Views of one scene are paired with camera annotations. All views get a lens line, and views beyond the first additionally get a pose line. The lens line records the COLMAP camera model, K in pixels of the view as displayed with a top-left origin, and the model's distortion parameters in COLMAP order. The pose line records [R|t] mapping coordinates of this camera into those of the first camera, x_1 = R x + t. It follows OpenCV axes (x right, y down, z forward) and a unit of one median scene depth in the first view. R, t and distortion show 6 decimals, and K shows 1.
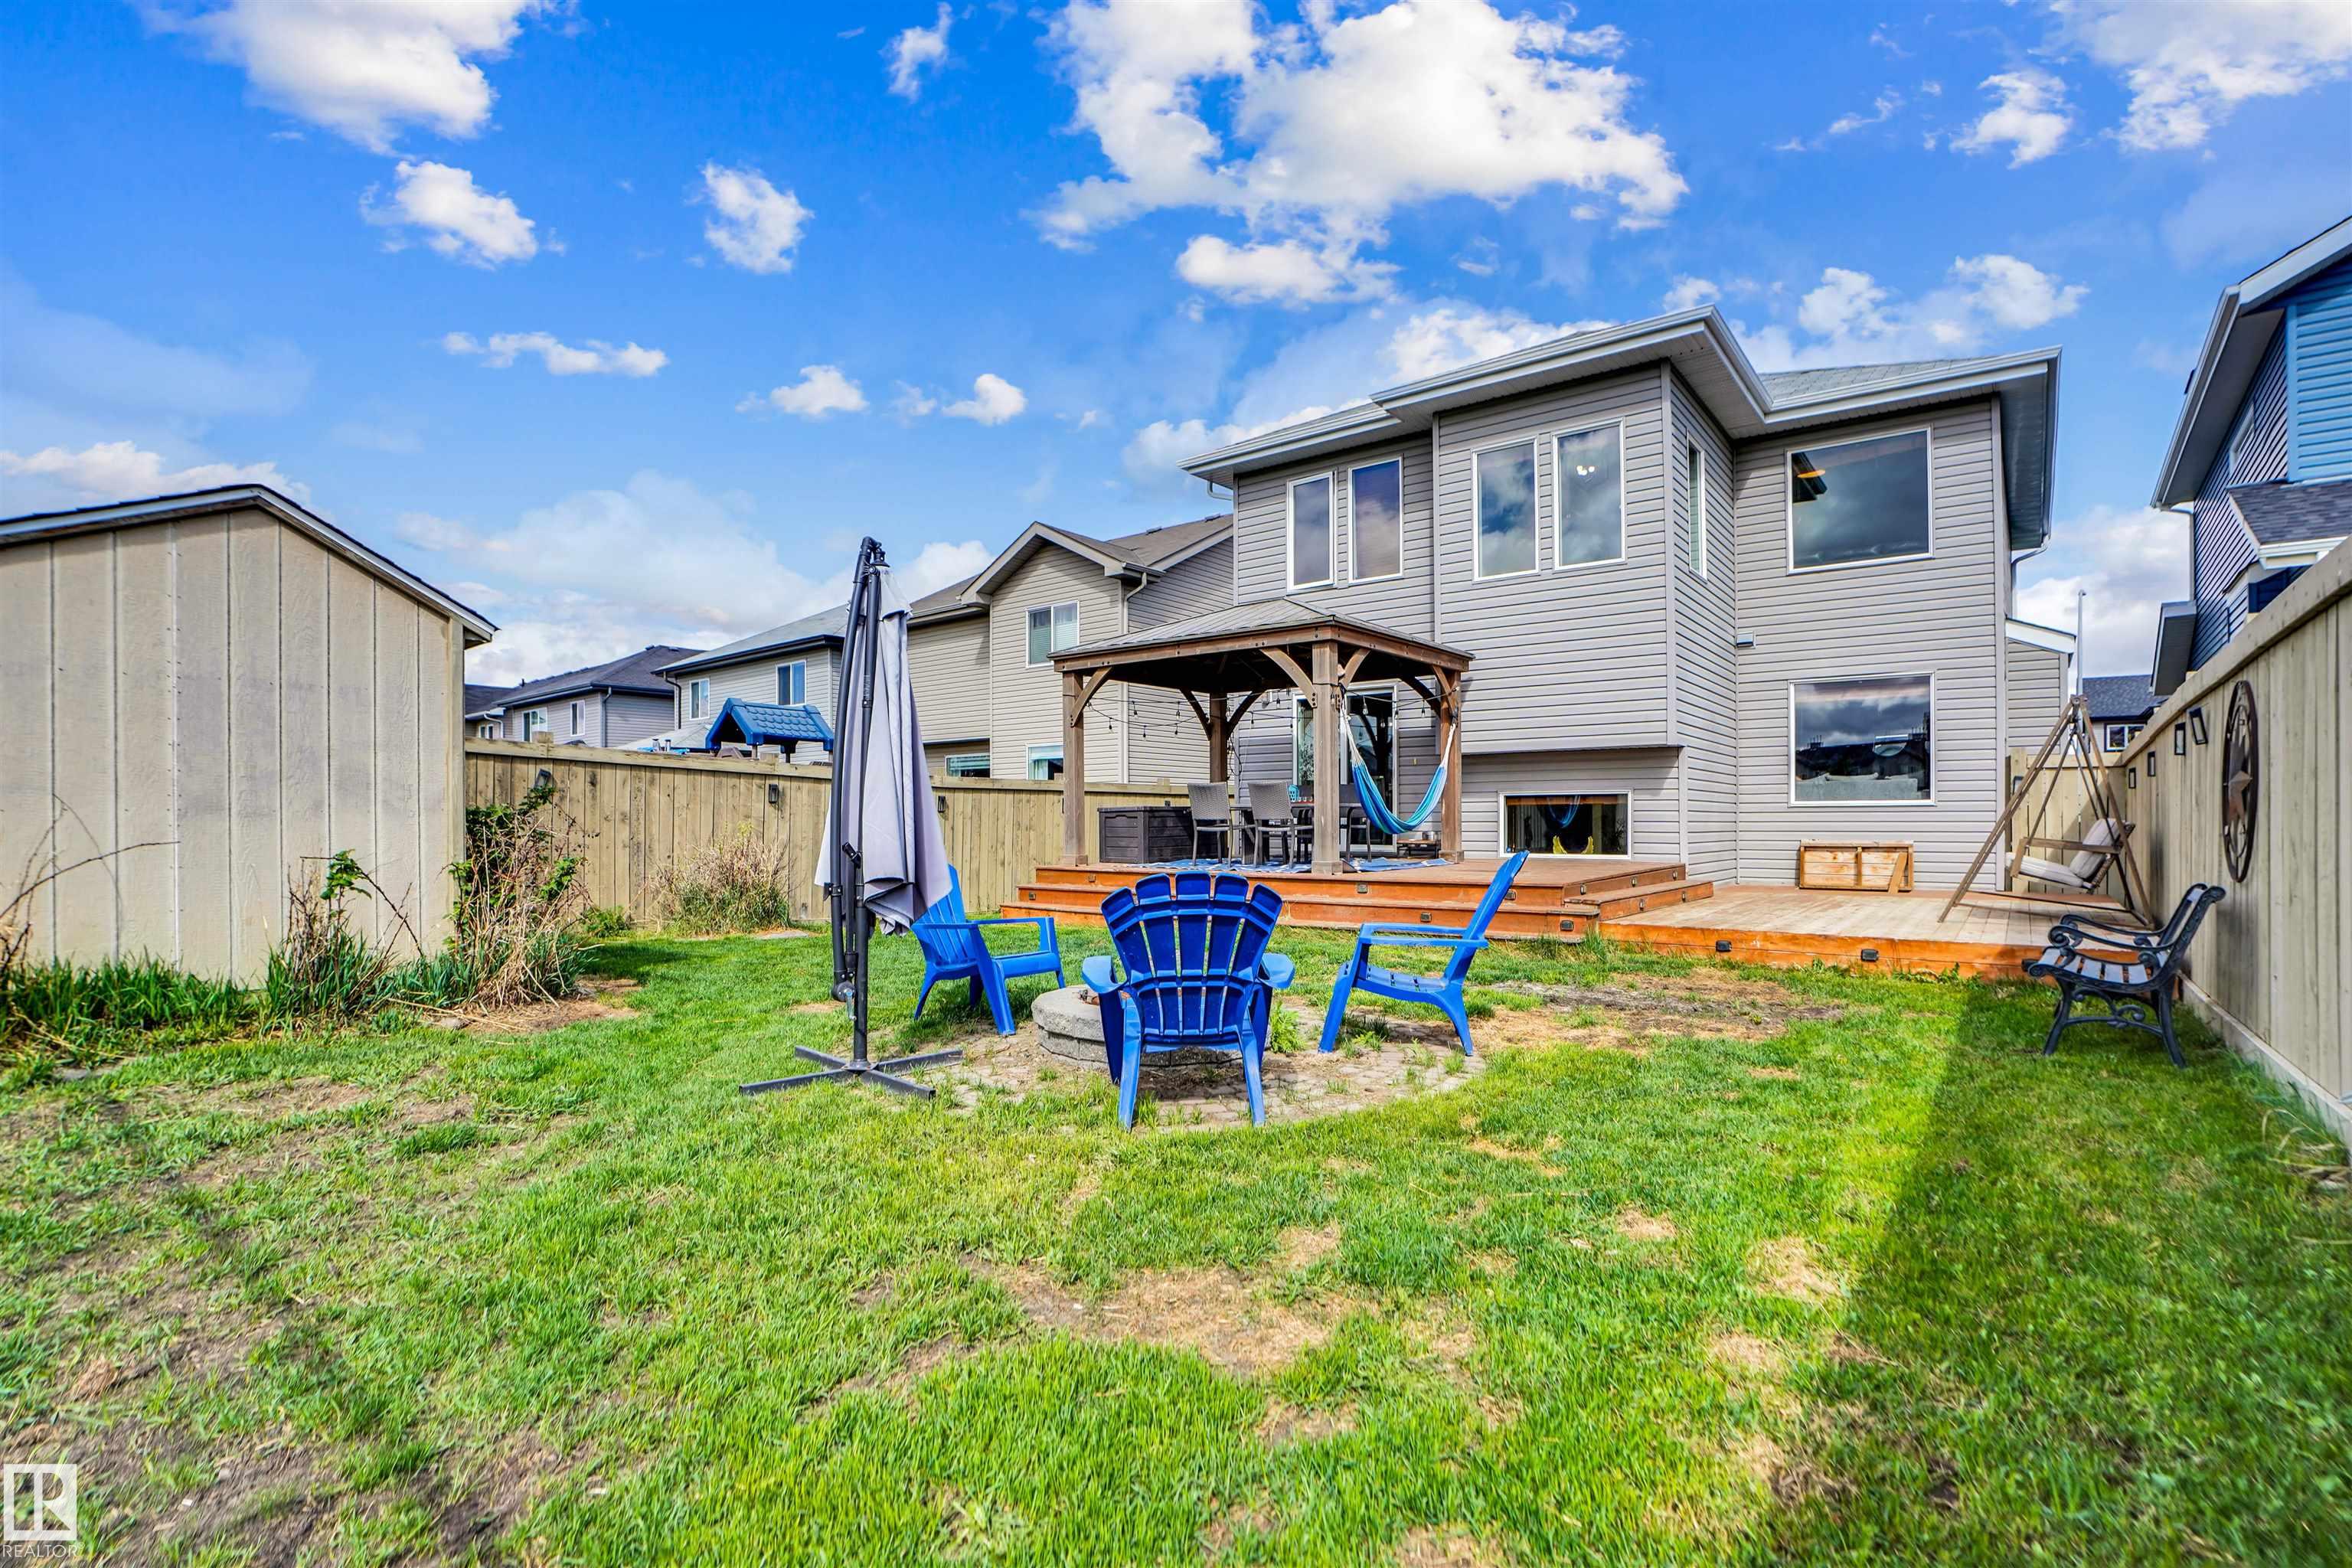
lens RADIAL K [[1094.1, 0, 1174.5], [0, 1094.1, 821.9], [0, 0, 1]] dist [-0.062890, -0.000039]
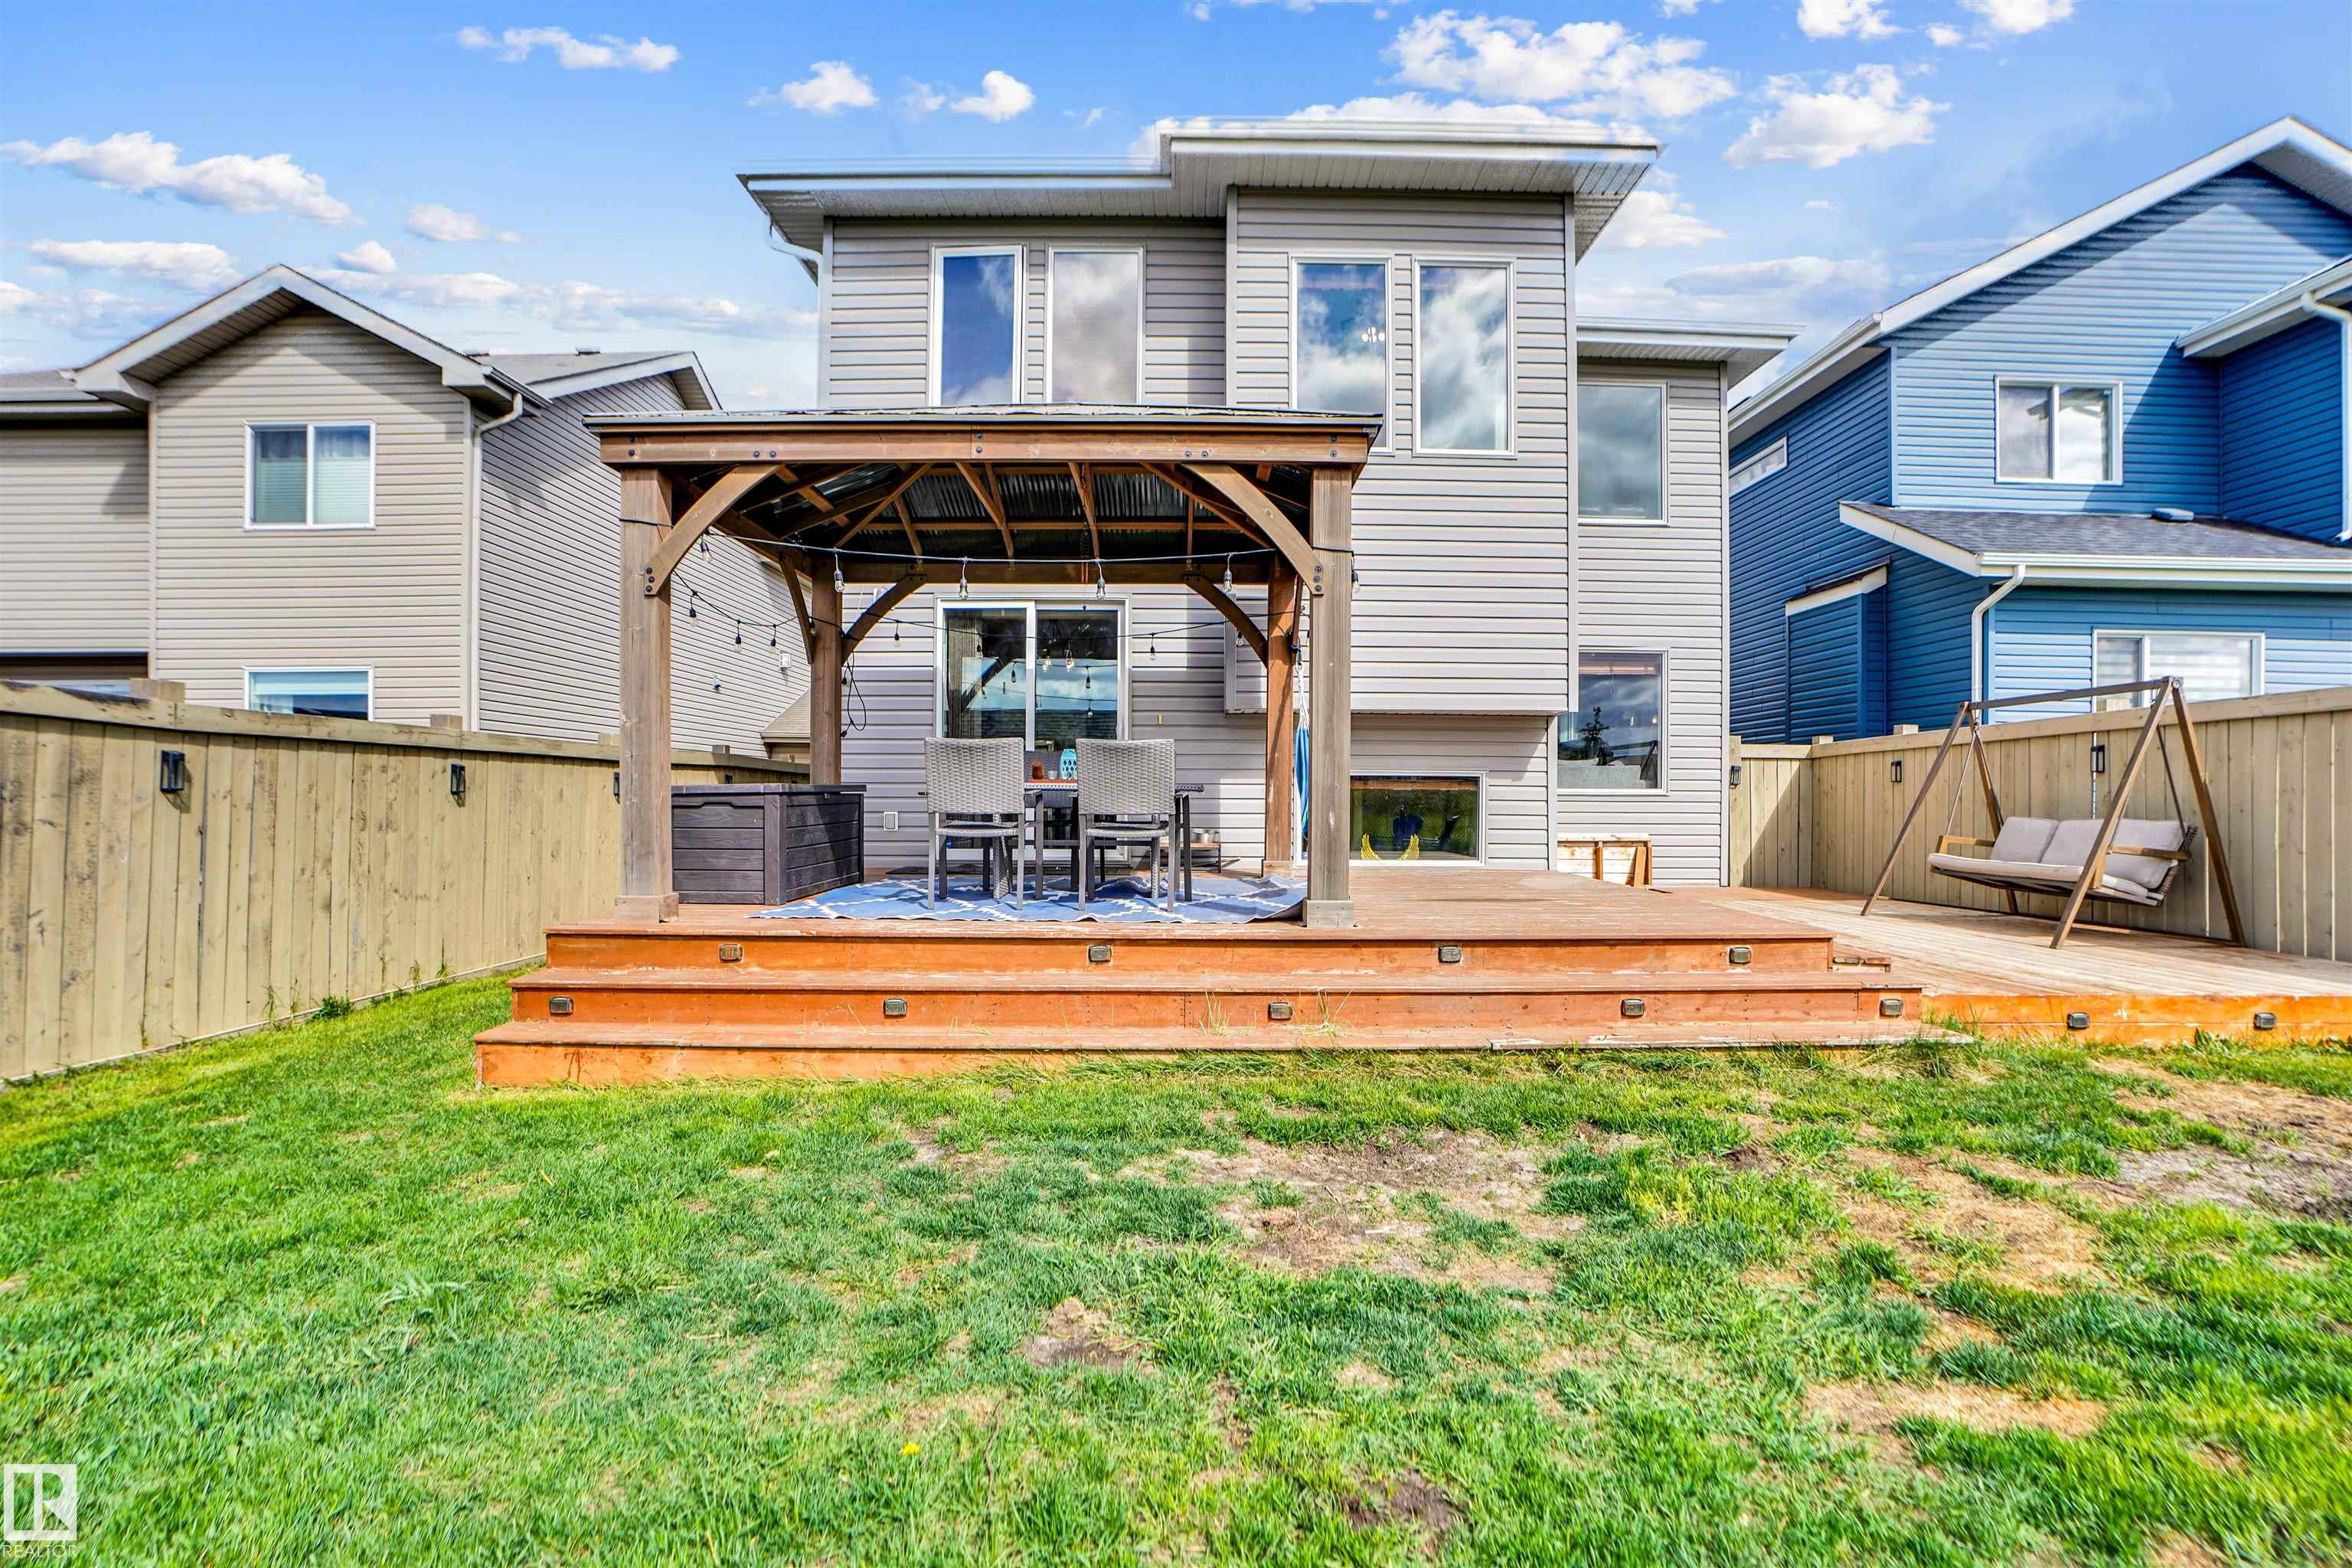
lens RADIAL K [[1095.6, 0, 1188.1], [0, 1095.6, 798.2], [0, 0, 1]] dist [-0.072191, 0.029157]
pose [[0.776189, 0.004796, 0.630482, -0.180630], [-0.005322, 0.999985, -0.001055, -0.009152], [-0.630478, -0.002537, 0.776203, 0.504581]]
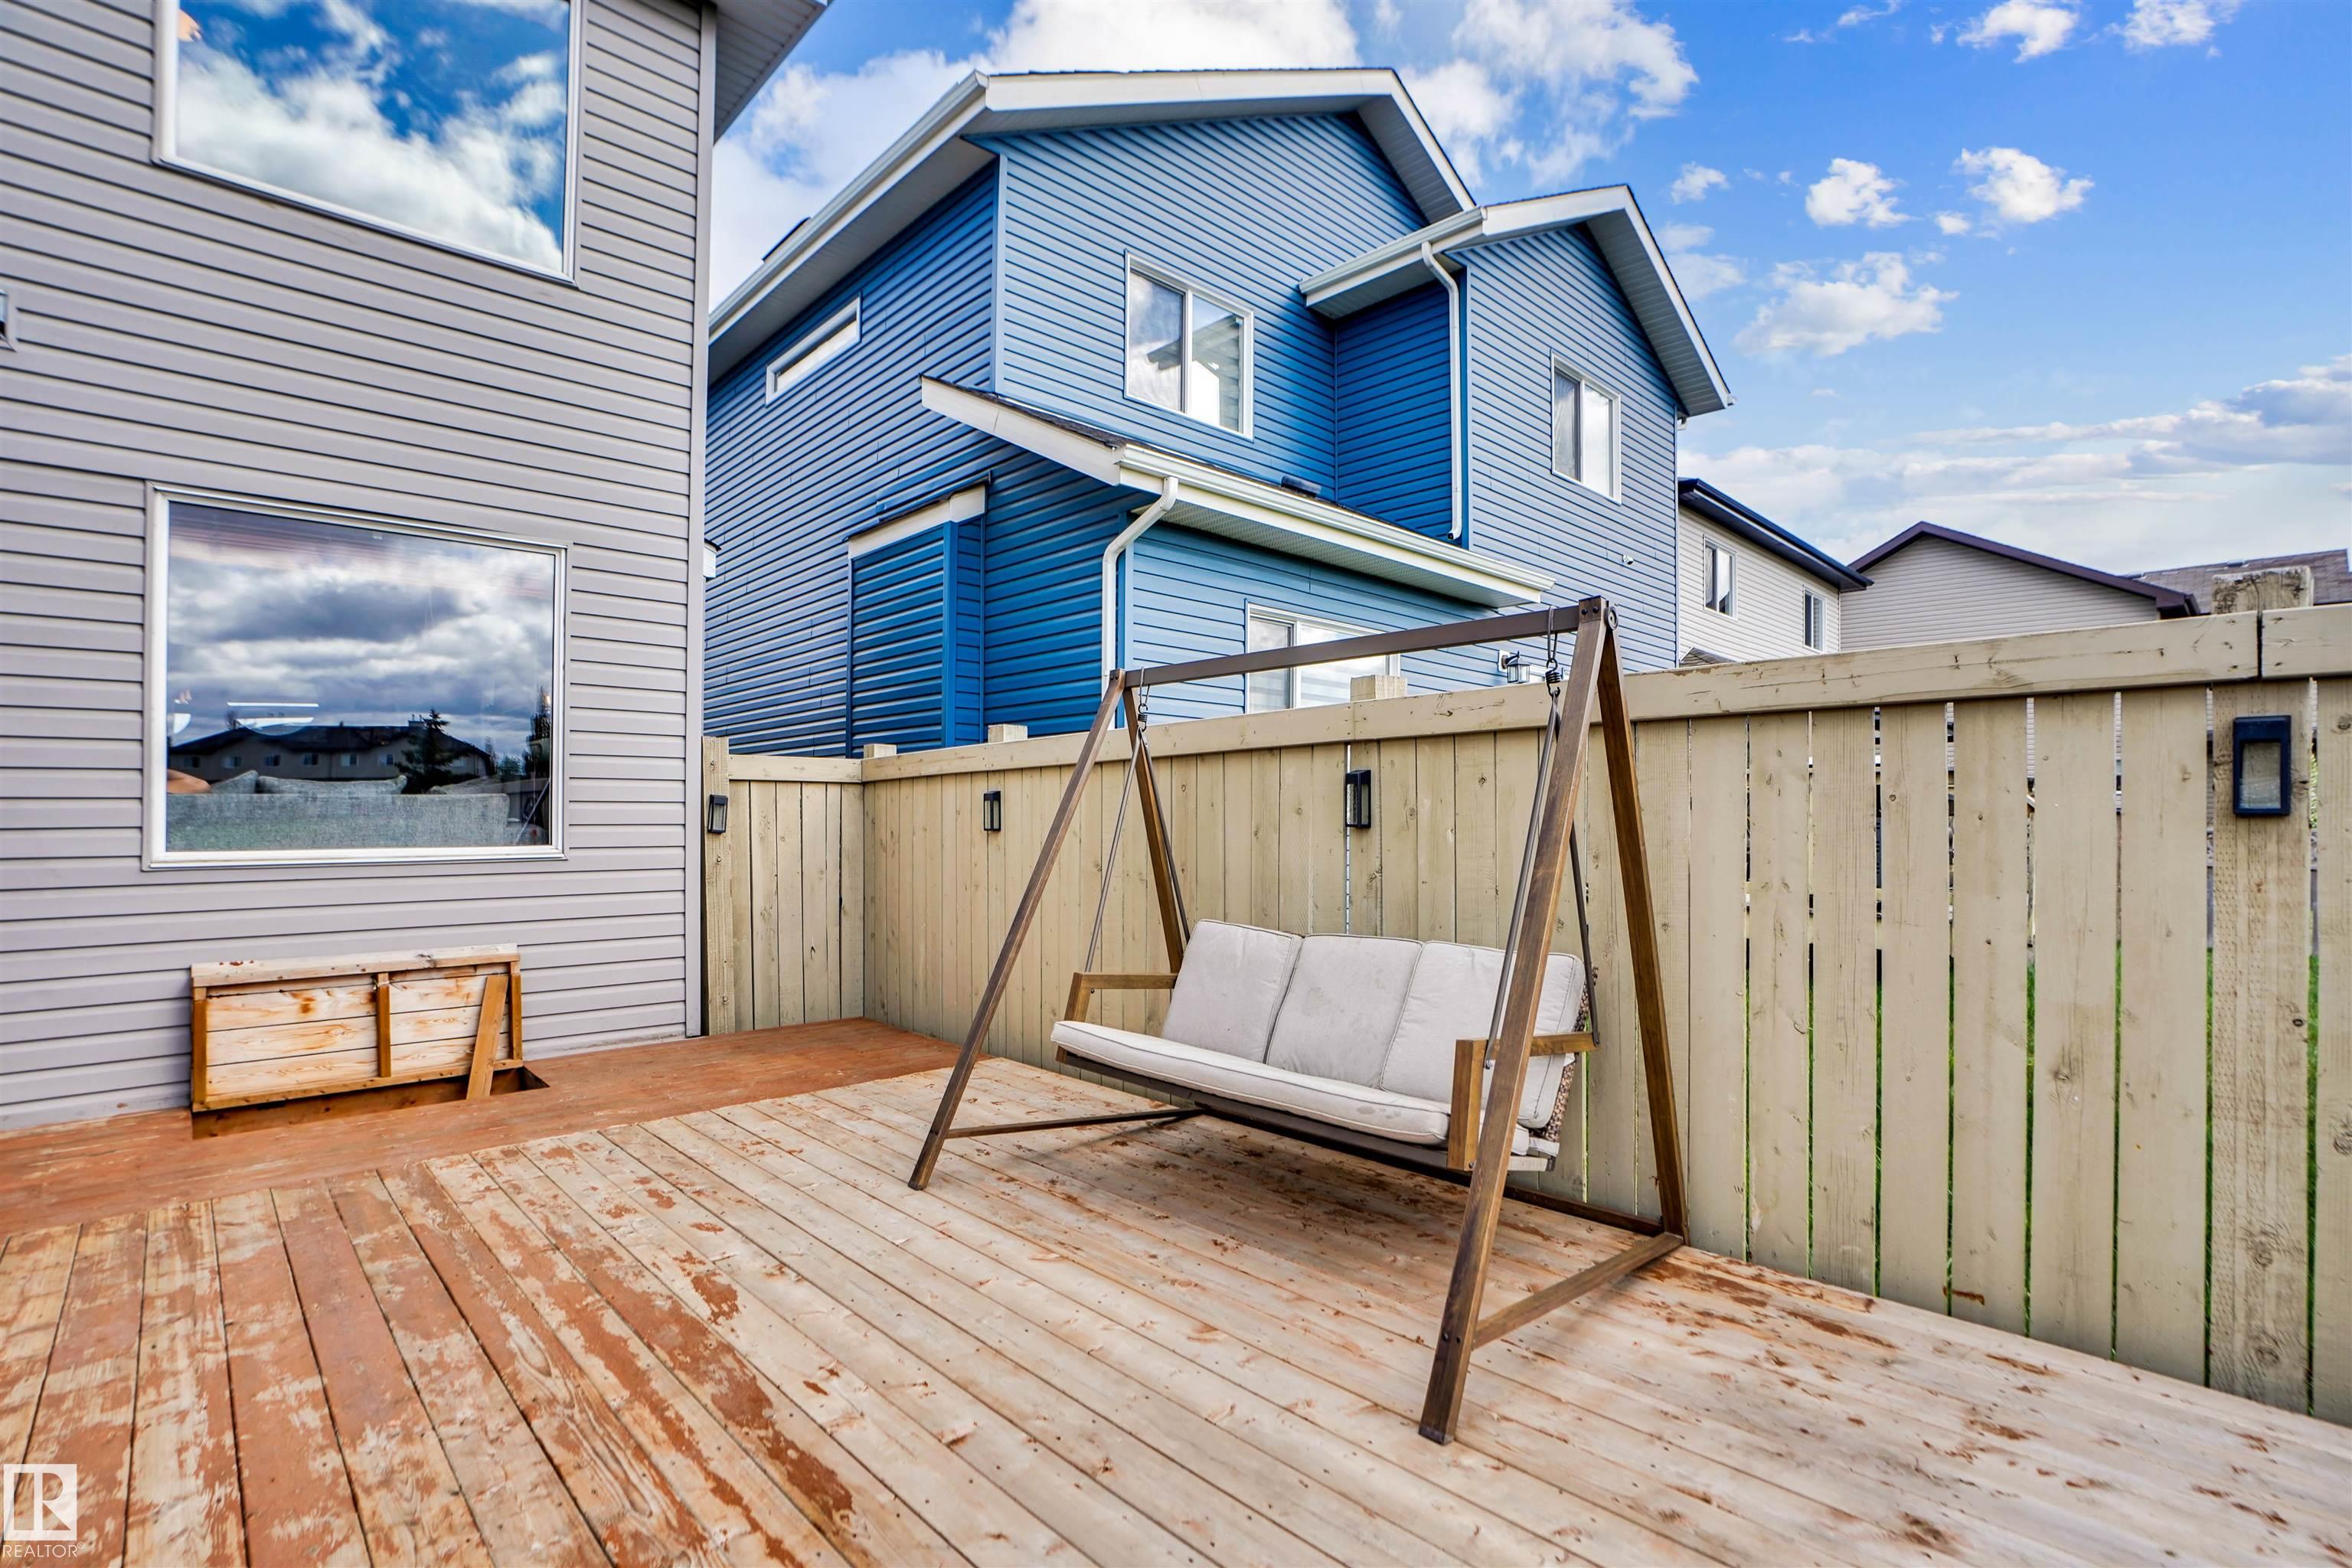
lens RADIAL K [[1095.6, 0, 1188.1], [0, 1095.6, 798.2], [0, 0, 1]] dist [-0.072191, 0.029157]
pose [[0.138842, 0.016063, 0.990184, 0.303722], [0.000275, 0.999868, -0.016259, -0.030329], [-0.990315, 0.002530, 0.138819, 0.649151]]
